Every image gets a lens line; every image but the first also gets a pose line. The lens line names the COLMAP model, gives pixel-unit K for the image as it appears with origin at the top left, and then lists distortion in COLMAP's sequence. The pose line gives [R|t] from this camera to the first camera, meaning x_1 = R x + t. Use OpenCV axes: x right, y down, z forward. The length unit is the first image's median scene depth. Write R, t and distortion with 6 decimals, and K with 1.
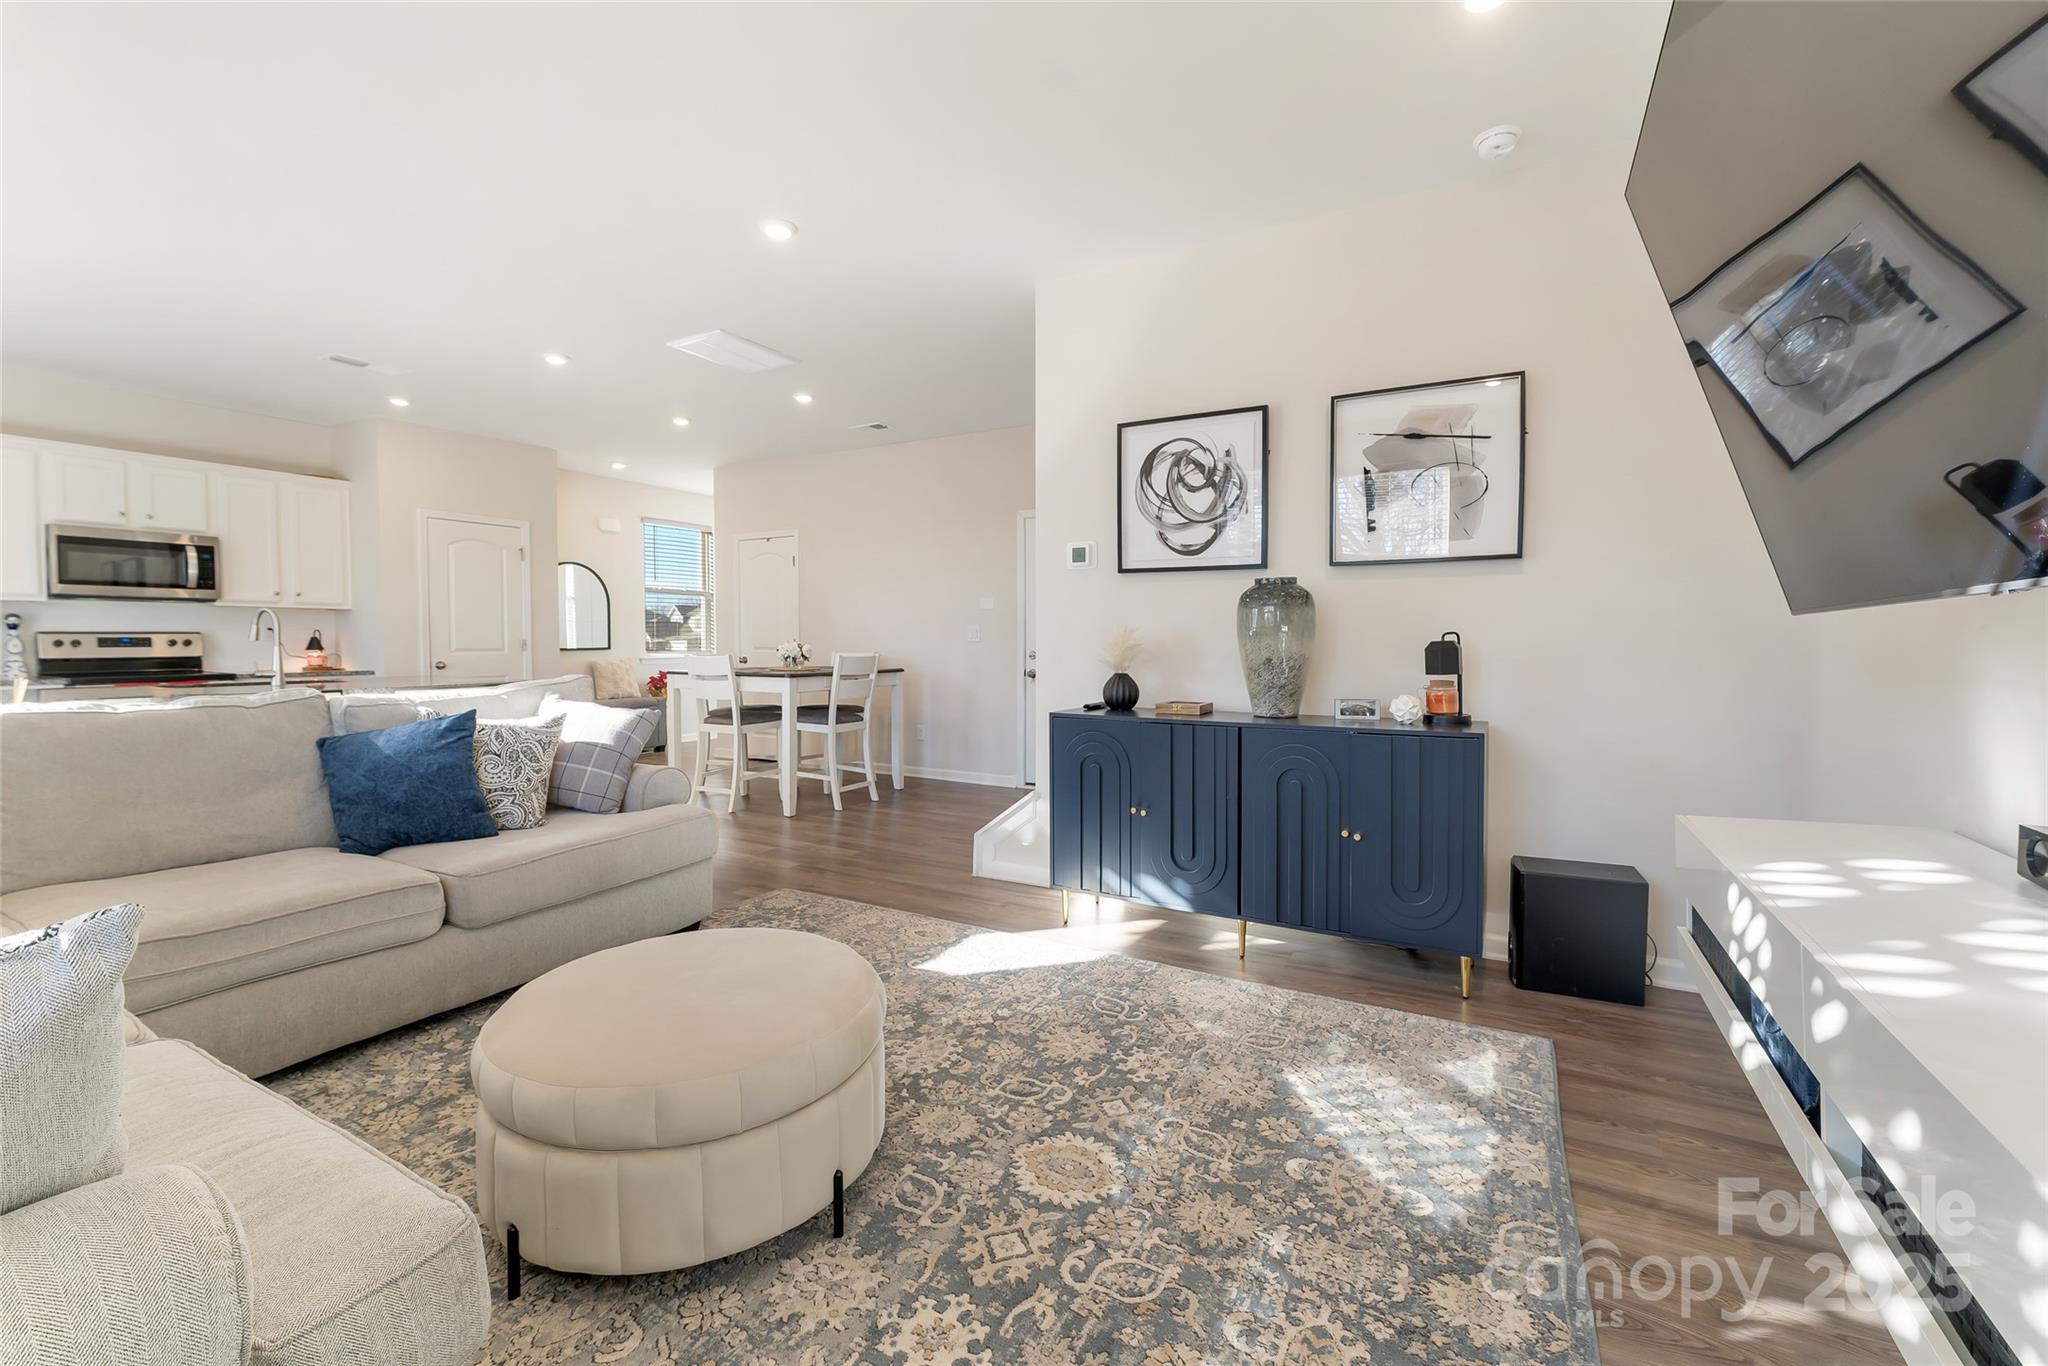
lens RADIAL K [[865.6, 0, 1025.2], [0, 865.6, 667.1], [0, 0, 1]] dist [-0.002044, -0.000263]
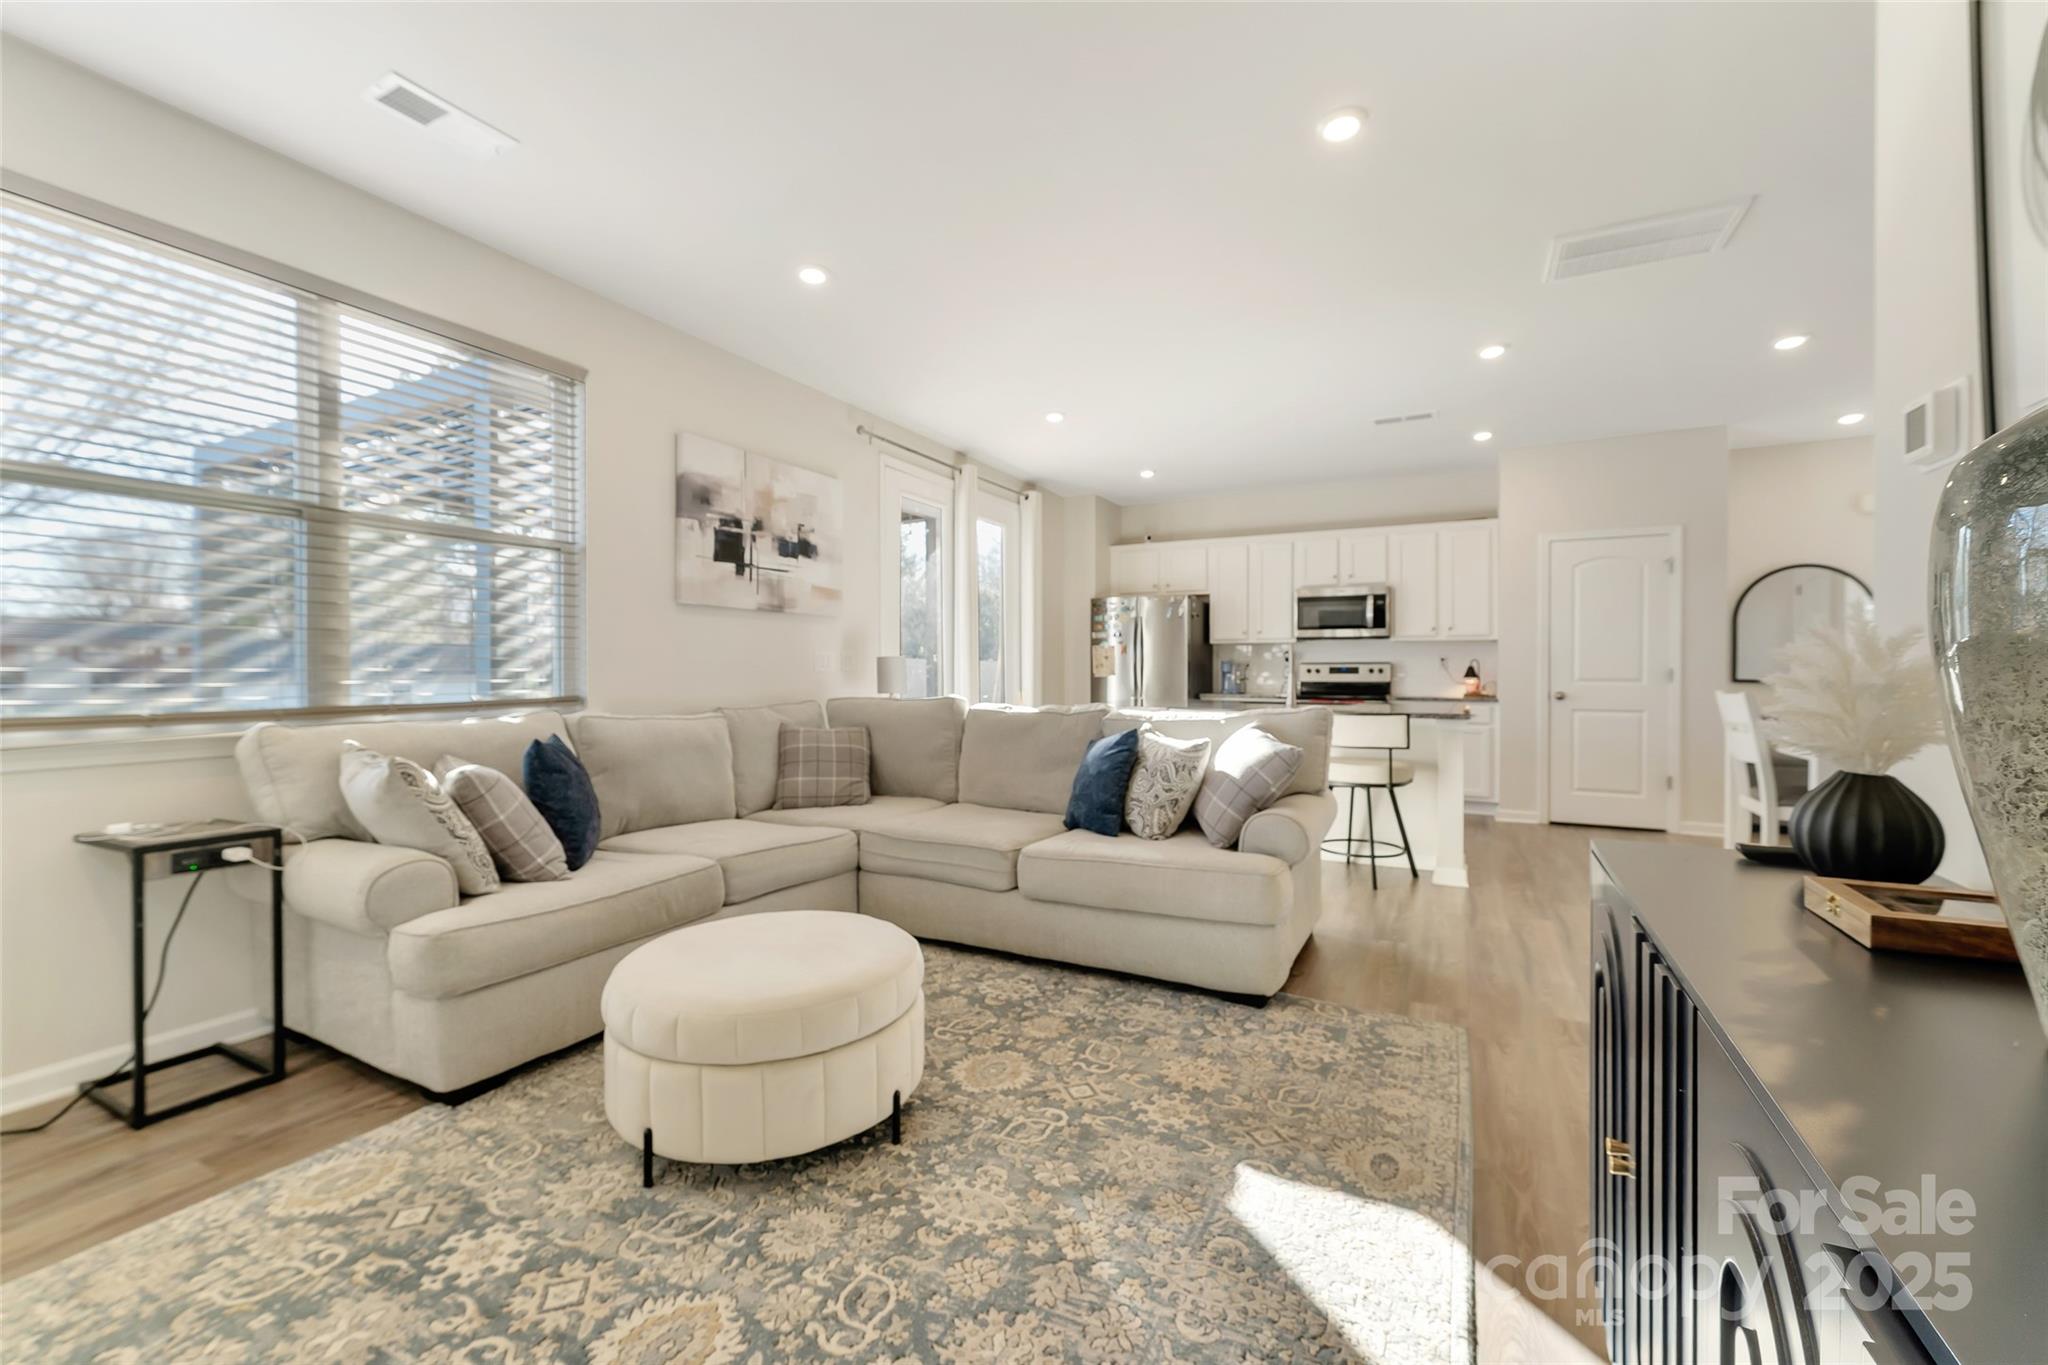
lens RADIAL K [[865.6, 0, 1030.3], [0, 865.6, 677.8], [0, 0, 1]] dist [-0.002044, -0.000263]
pose [[0.015440, 0.010605, -0.999825, 0.521658], [-0.031723, 0.999446, 0.010111, -0.025899], [0.999377, 0.031561, 0.015768, 0.818678]]
